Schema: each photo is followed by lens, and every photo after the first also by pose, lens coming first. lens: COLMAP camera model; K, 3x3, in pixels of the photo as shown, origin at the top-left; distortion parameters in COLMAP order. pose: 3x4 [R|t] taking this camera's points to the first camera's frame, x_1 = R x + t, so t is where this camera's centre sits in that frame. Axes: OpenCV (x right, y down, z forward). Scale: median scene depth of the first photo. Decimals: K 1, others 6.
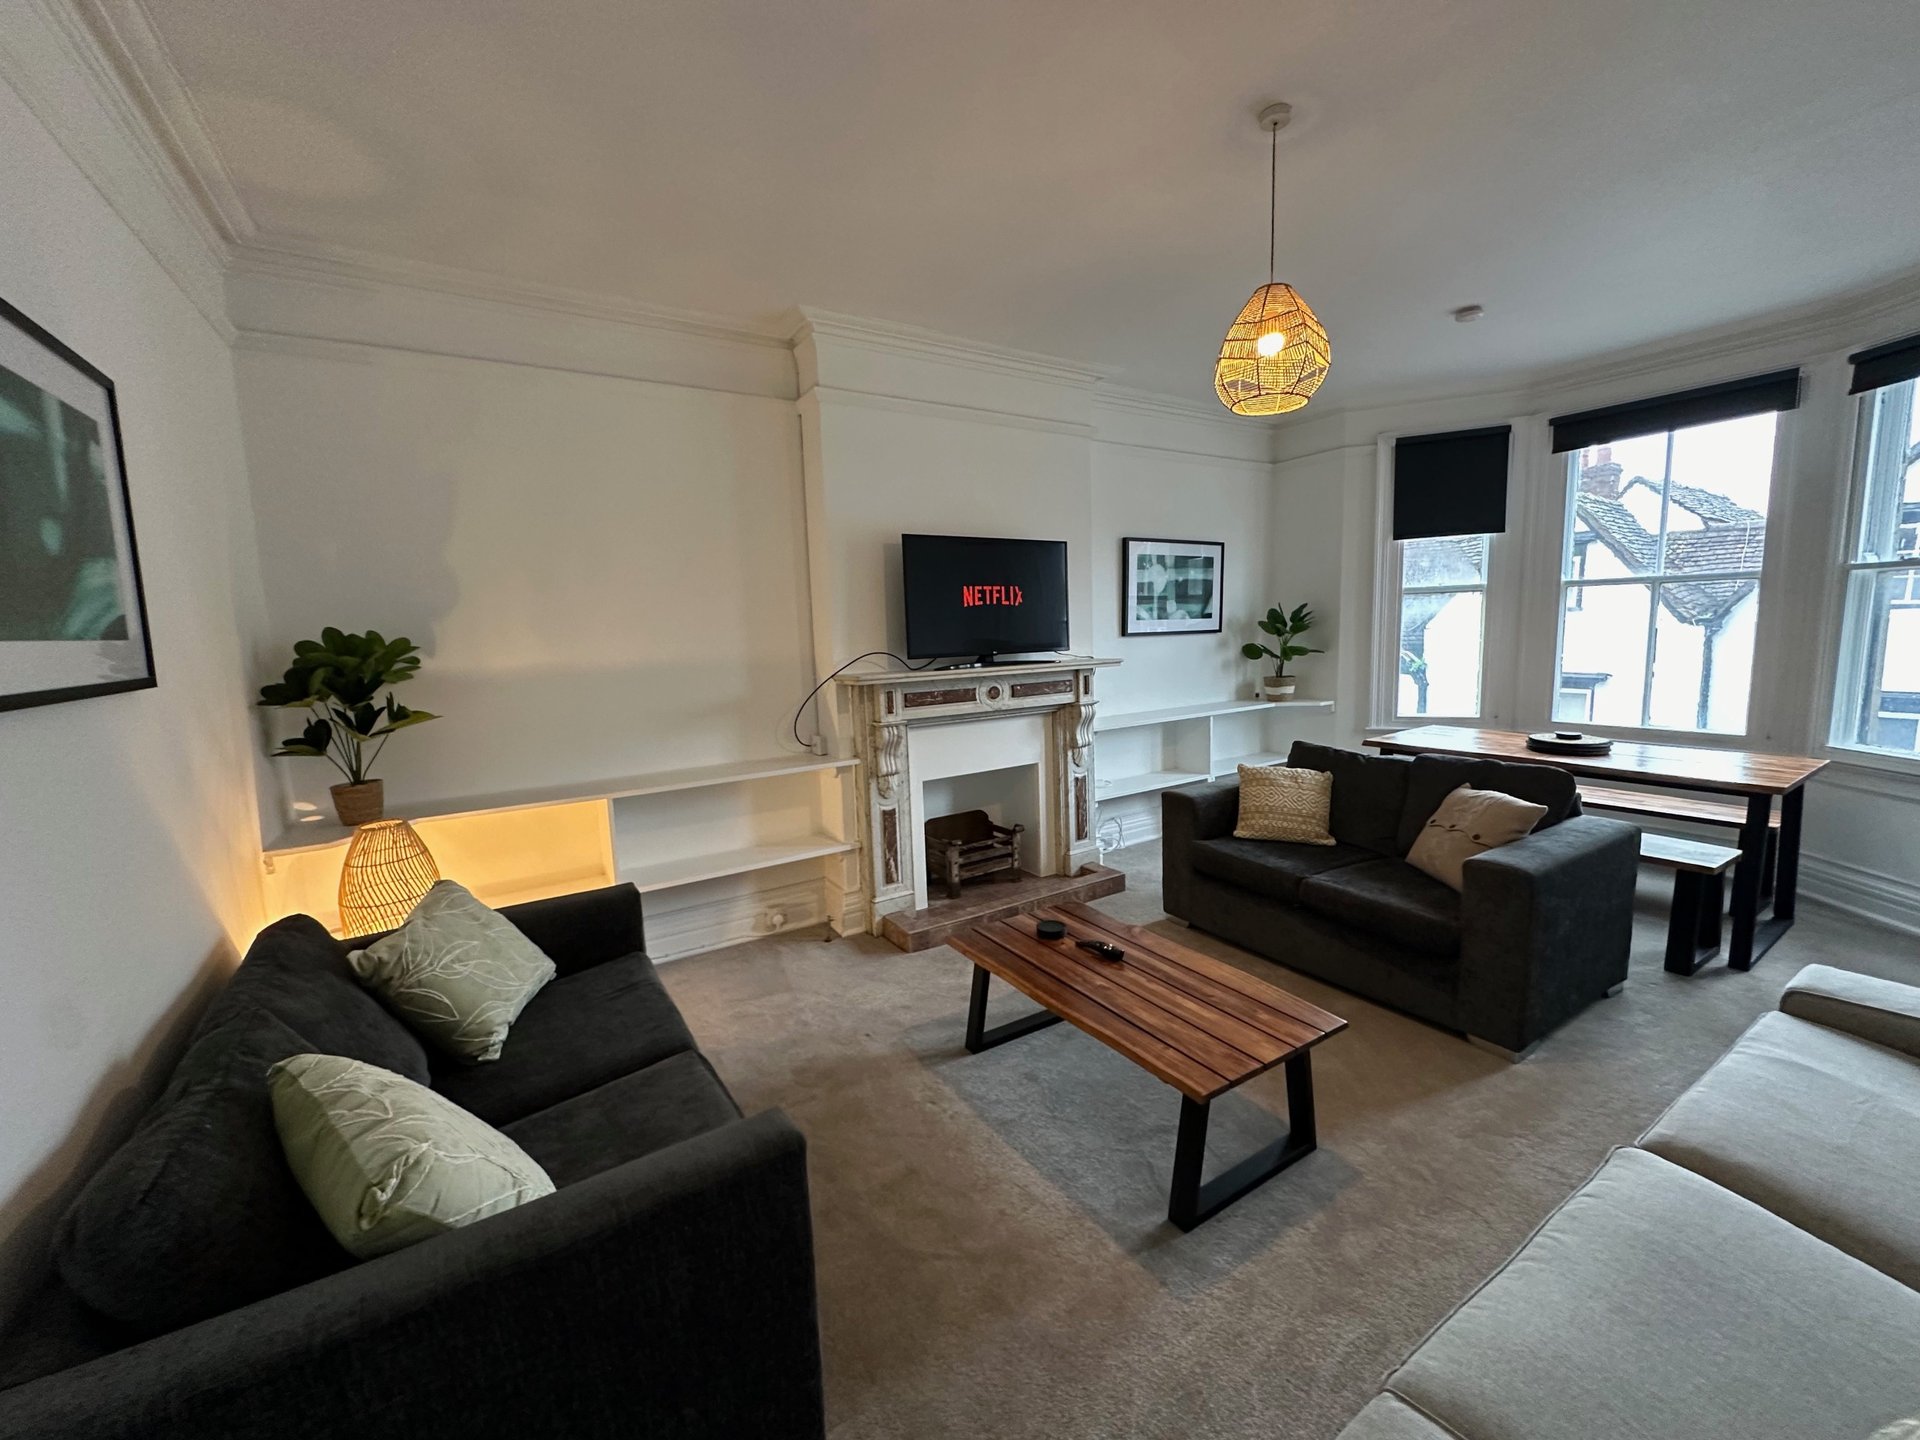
lens RADIAL K [[762.3, 0, 961.1], [0, 762.3, 716.5], [0, 0, 1]] dist [-0.006776, 0.001080]
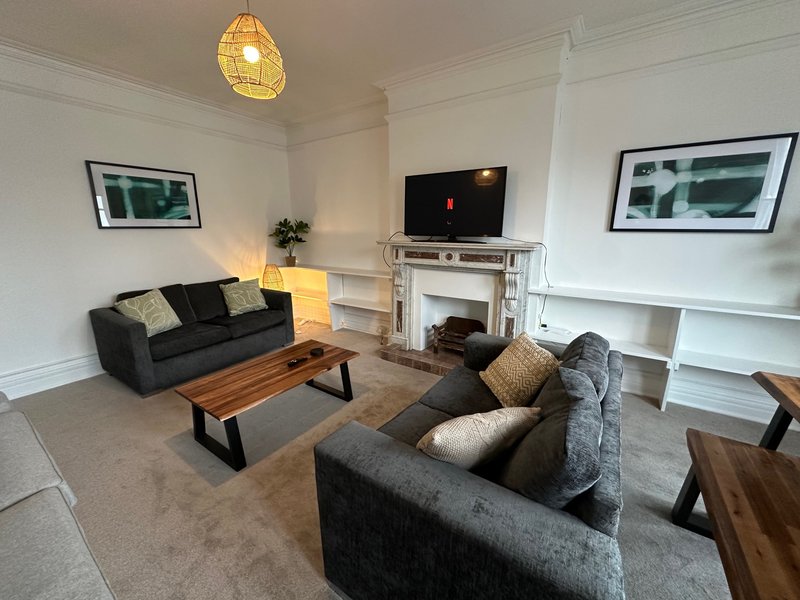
lens RADIAL K [[317.6, 0, 399.0], [0, 317.6, 300.0], [0, 0, 1]] dist [-0.006776, 0.001080]
pose [[0.398904, 0.232205, -0.887105, 0.680611], [-0.120442, 0.972294, 0.200345, -0.066084], [0.909049, 0.026926, 0.415819, 0.530280]]
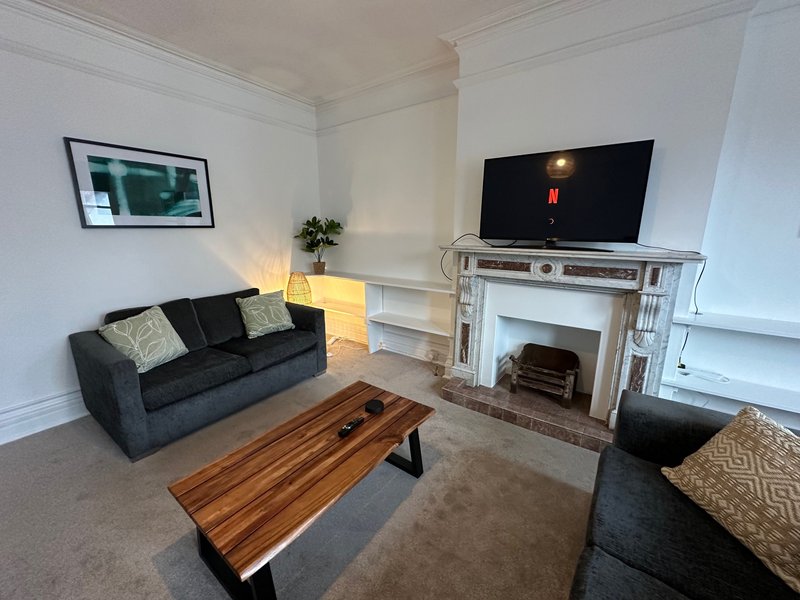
lens RADIAL K [[317.6, 0, 398.6], [0, 317.6, 299.9], [0, 0, 1]] dist [-0.006776, 0.001080]
pose [[0.366743, 0.235554, -0.900008, 0.451189], [-0.125028, 0.971118, 0.203218, -0.056203], [0.921883, 0.037997, 0.385602, 0.502800]]
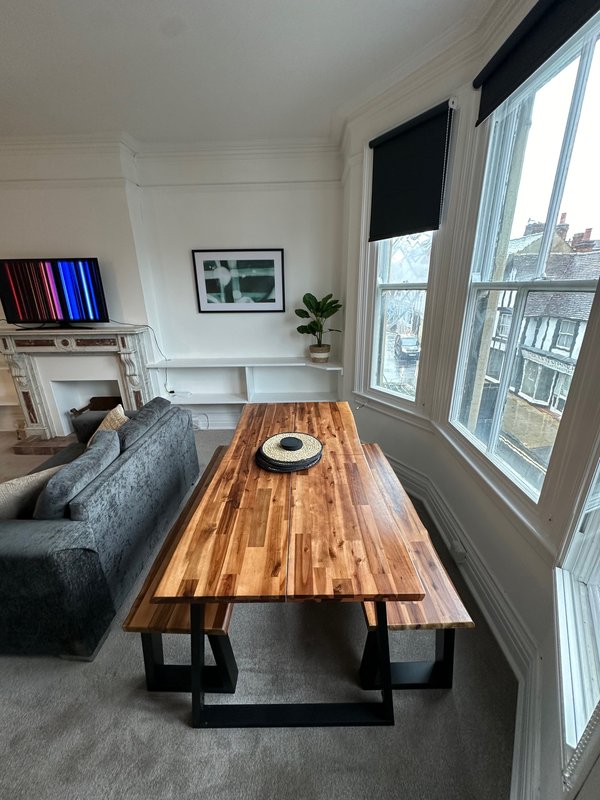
lens RADIAL K [[317.6, 0, 300.1], [0, 317.6, 399.3], [0, 0, 1]] dist [-0.006776, 0.001080]
pose [[0.835712, 0.201164, -0.510998, 0.941409], [-0.077204, 0.964289, 0.253348, -0.136335], [0.543715, -0.172275, 0.821399, 0.600059]]
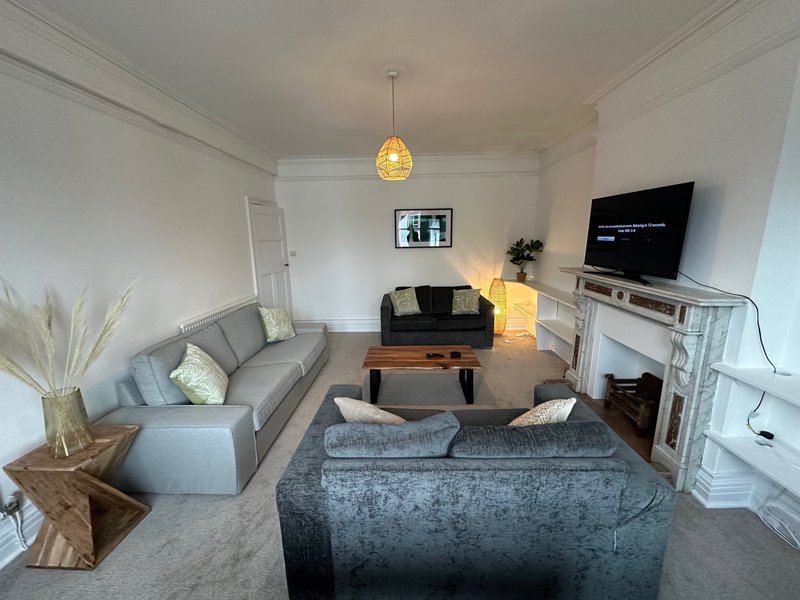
lens RADIAL K [[317.6, 0, 400.7], [0, 317.6, 300.4], [0, 0, 1]] dist [-0.006776, 0.001080]
pose [[-0.554739, 0.207451, -0.805747, 0.762492], [-0.067480, 0.954010, 0.292082, -0.168799], [0.829284, 0.216401, -0.515228, 0.911844]]
